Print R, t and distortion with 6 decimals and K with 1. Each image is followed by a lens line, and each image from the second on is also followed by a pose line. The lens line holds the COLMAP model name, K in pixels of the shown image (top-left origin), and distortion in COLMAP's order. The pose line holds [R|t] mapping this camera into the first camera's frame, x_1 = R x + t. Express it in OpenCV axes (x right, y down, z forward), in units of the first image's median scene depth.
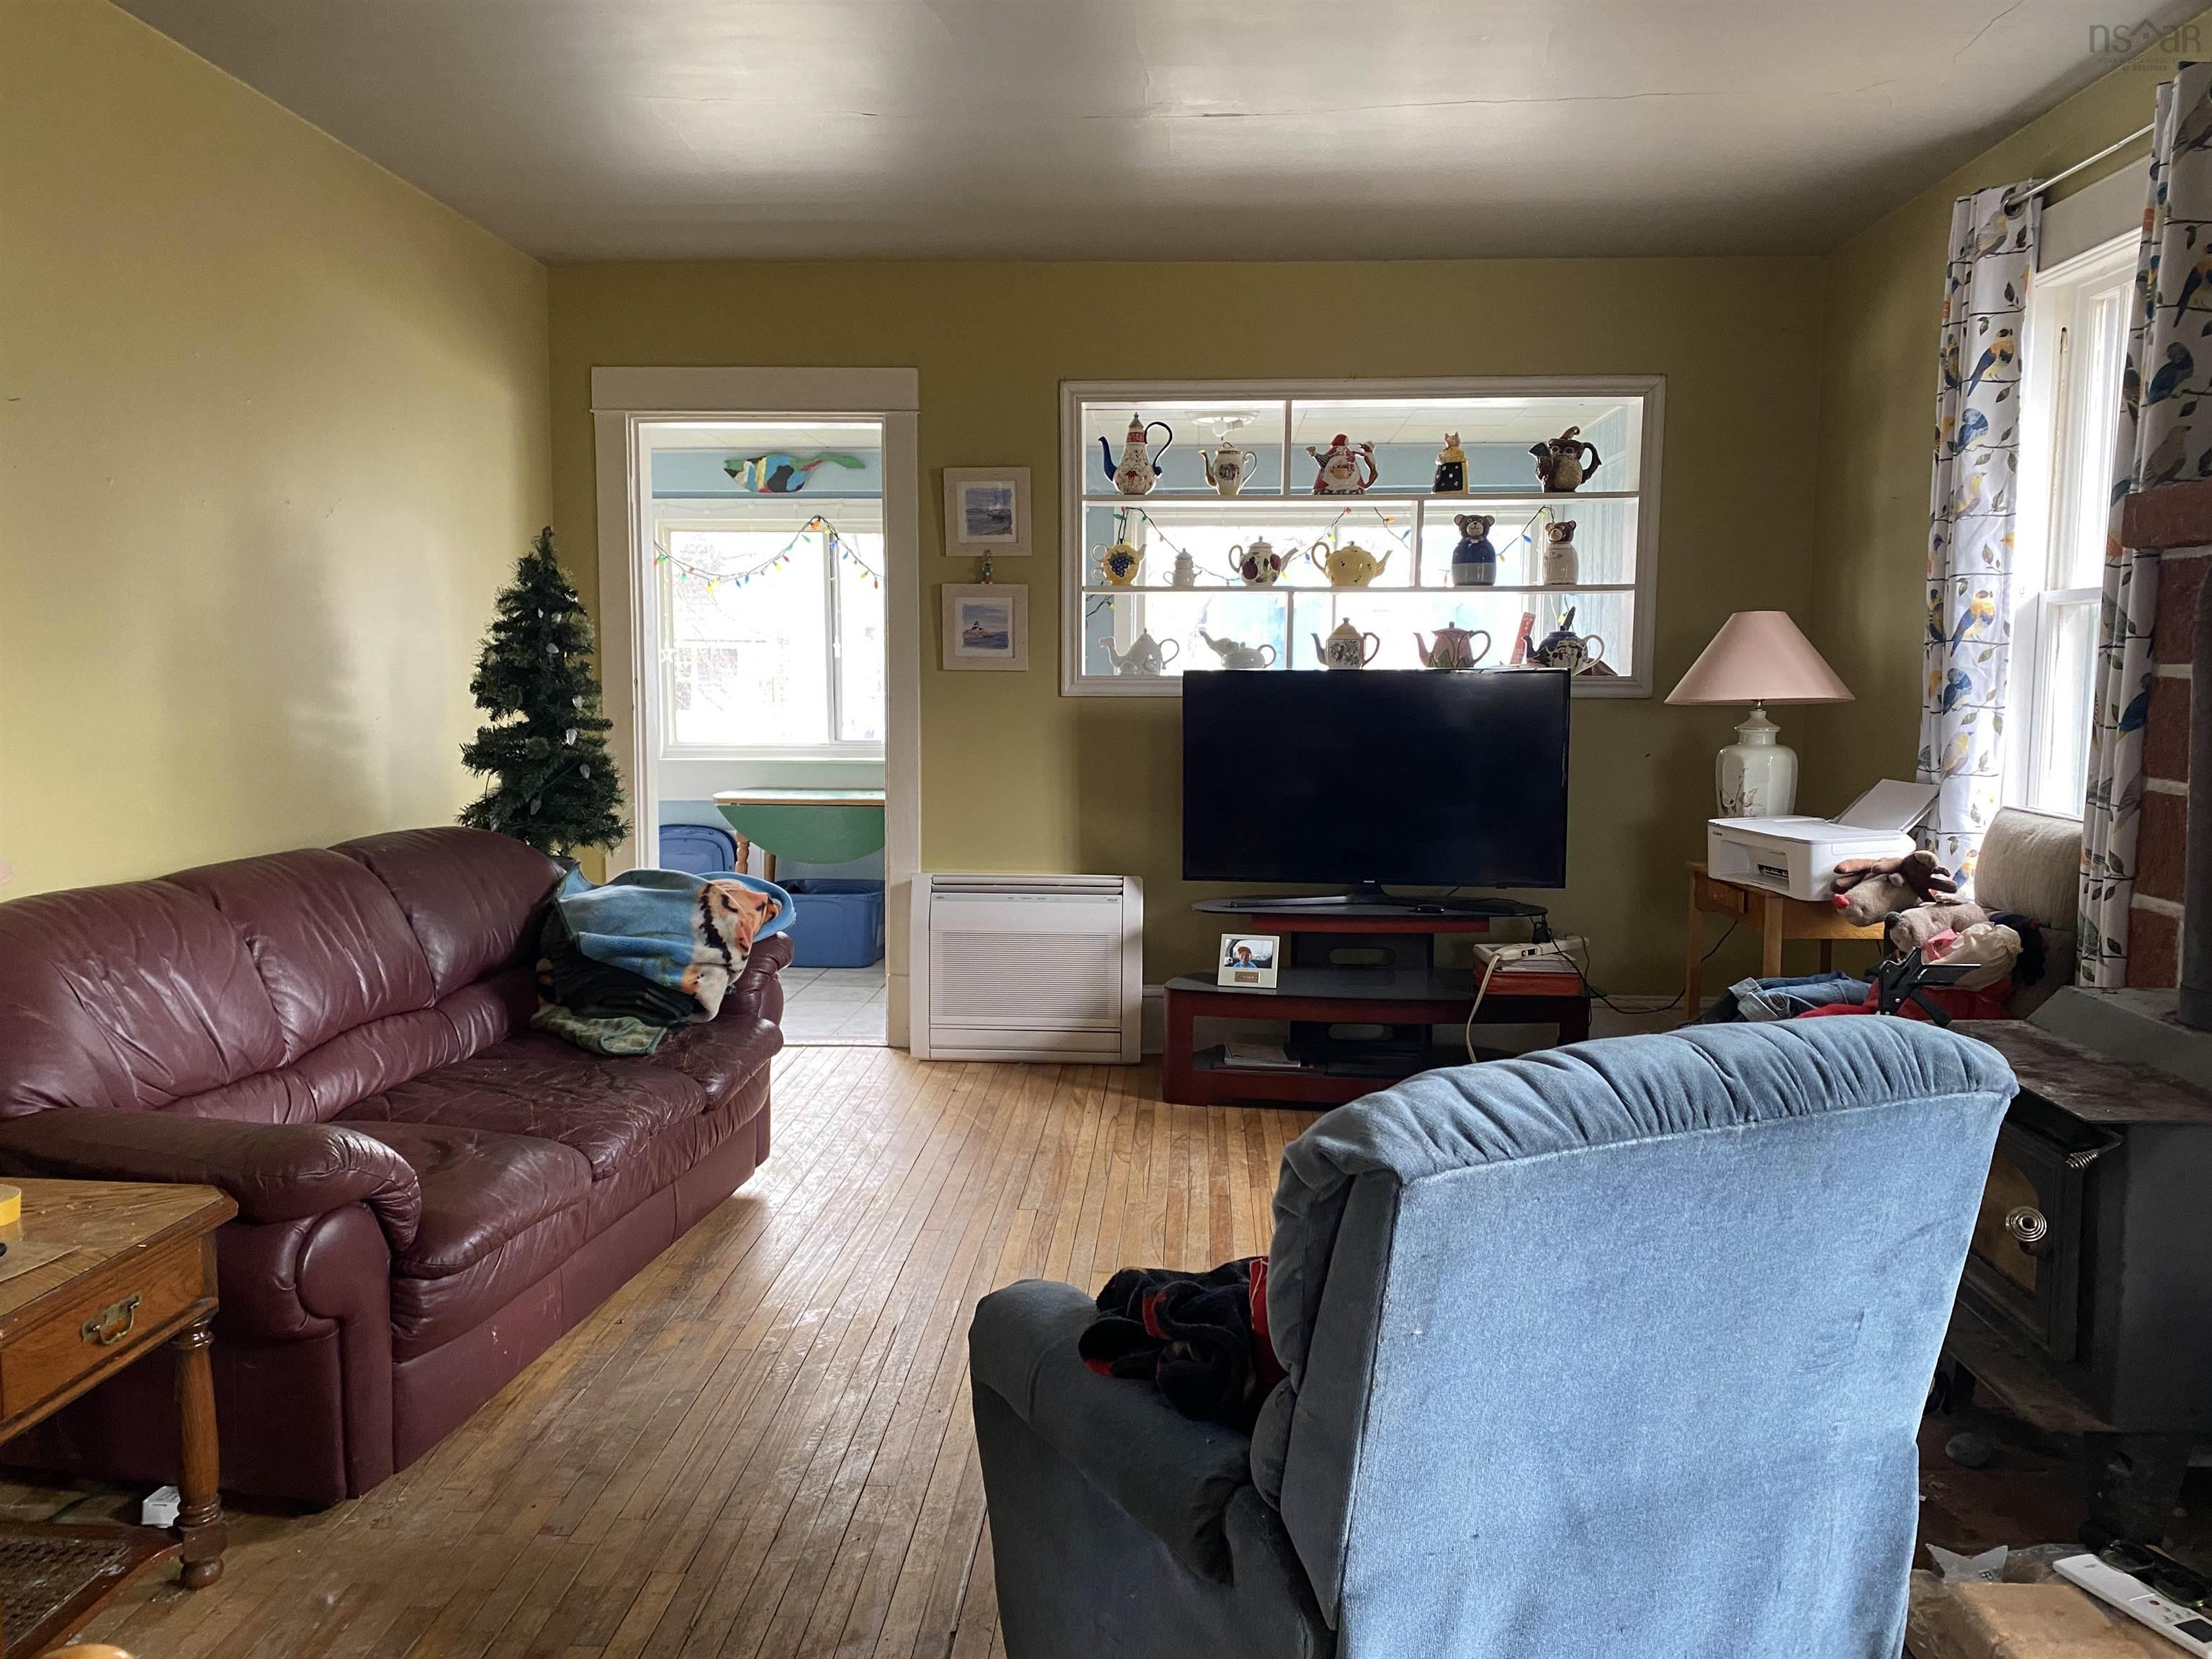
lens RADIAL K [[1686.6, 0, 1103.1], [0, 1686.6, 843.7], [0, 0, 1]] dist [0.035591, -0.047888]
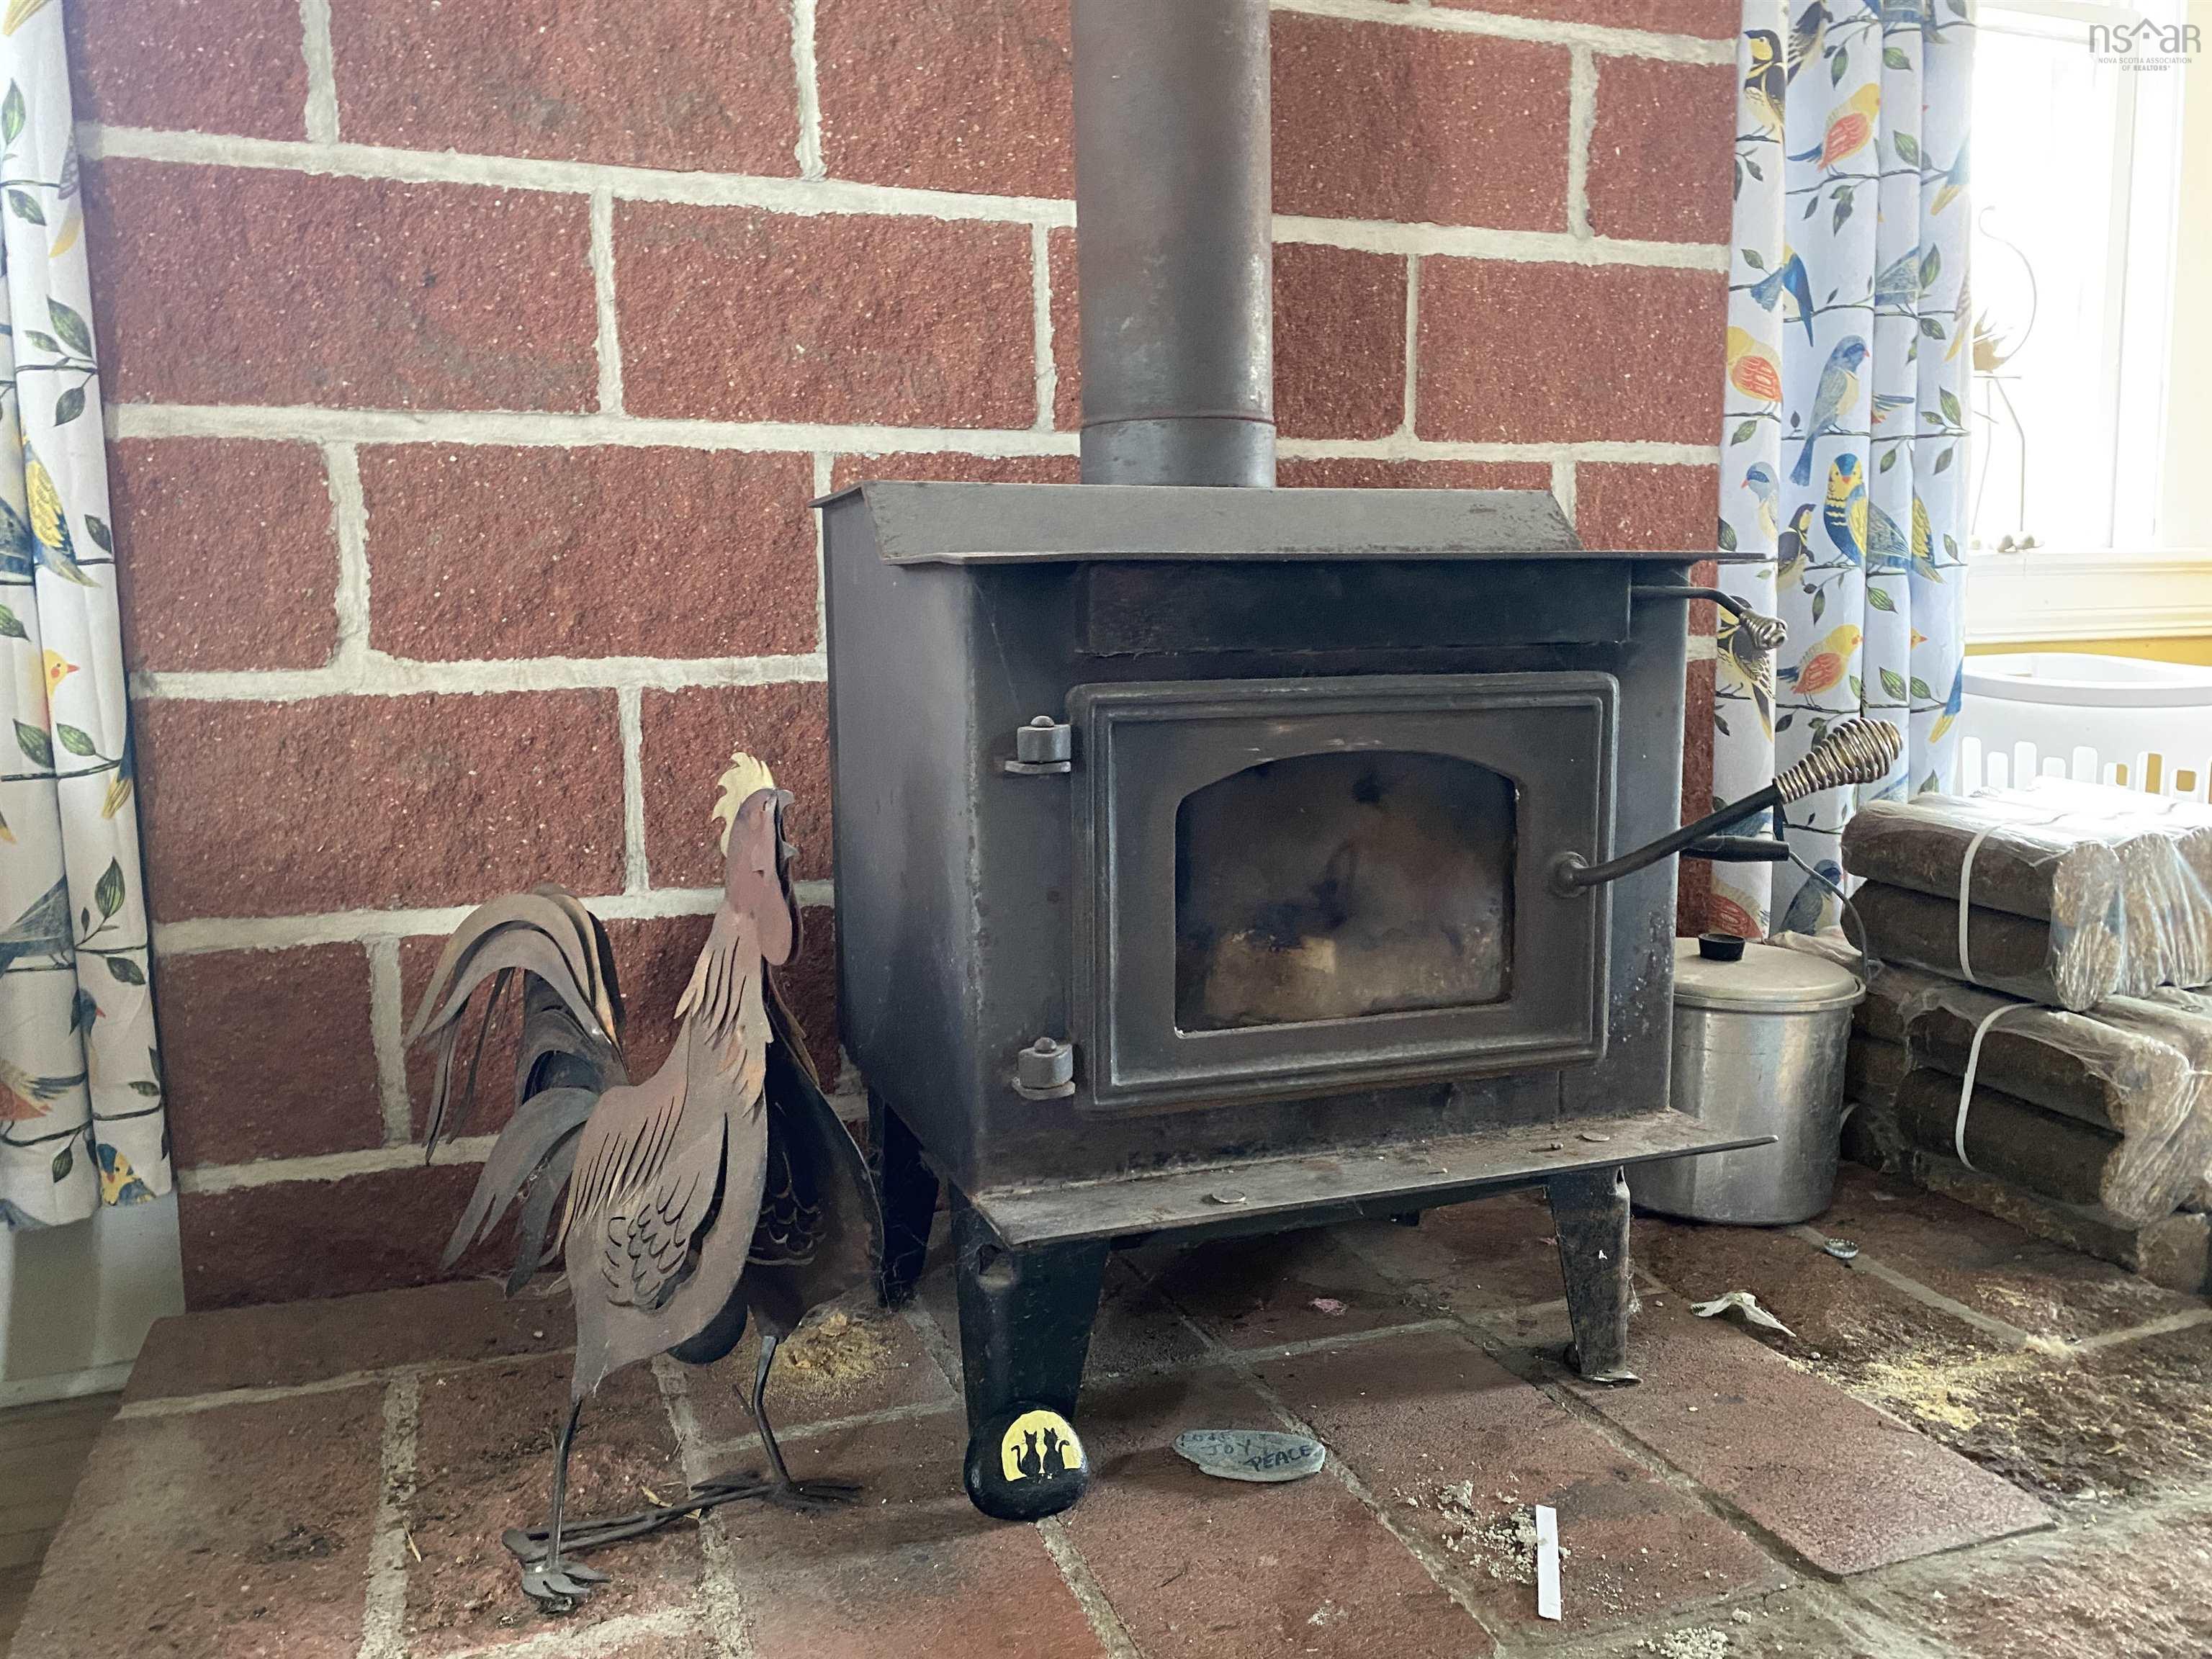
lens RADIAL K [[1686.6, 0, 1106.0], [0, 1686.6, 825.0], [0, 0, 1]] dist [0.035591, -0.047888]
pose [[-0.408272, -0.124789, 0.904291, 0.068834], [0.112077, 0.976266, 0.185322, 0.051828], [-0.905954, 0.177012, -0.384596, 0.616081]]
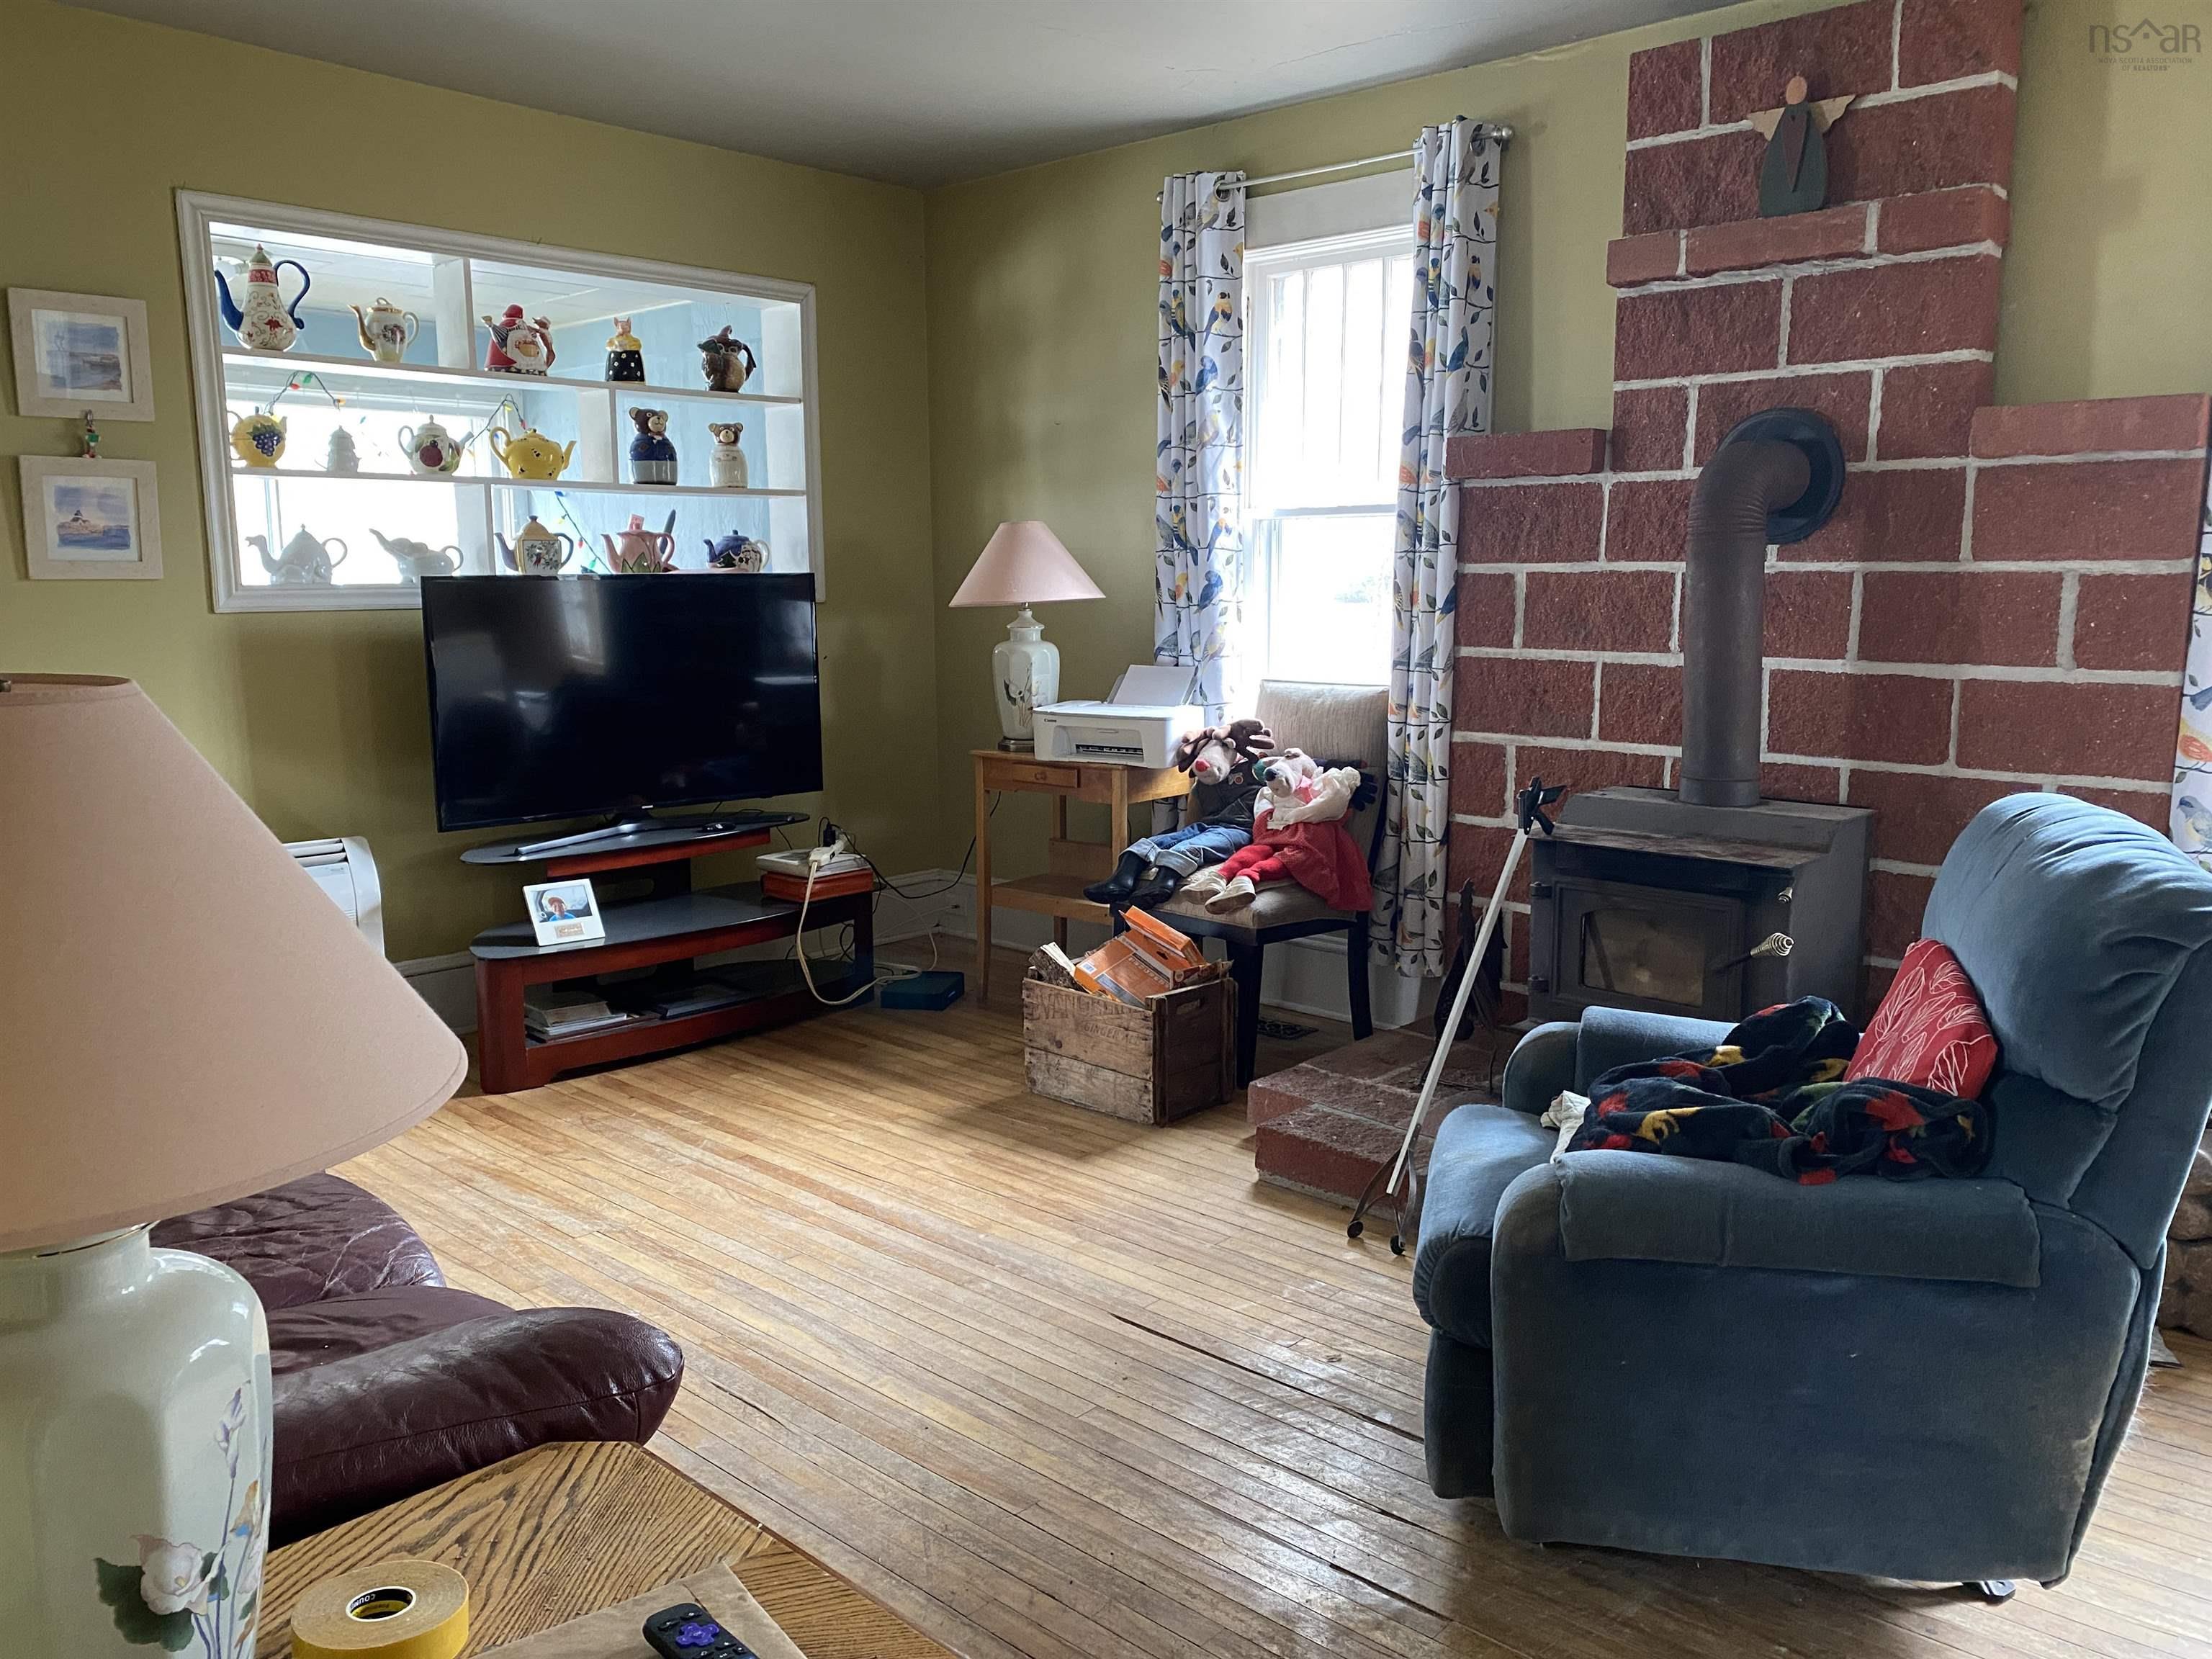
lens RADIAL K [[1686.6, 0, 1119.1], [0, 1686.6, 844.4], [0, 0, 1]] dist [0.035591, -0.047888]
pose [[0.621303, -0.130041, 0.772704, -0.406615], [0.089666, 0.991454, 0.094758, -0.022265], [-0.778423, 0.010412, 0.627653, 0.226876]]
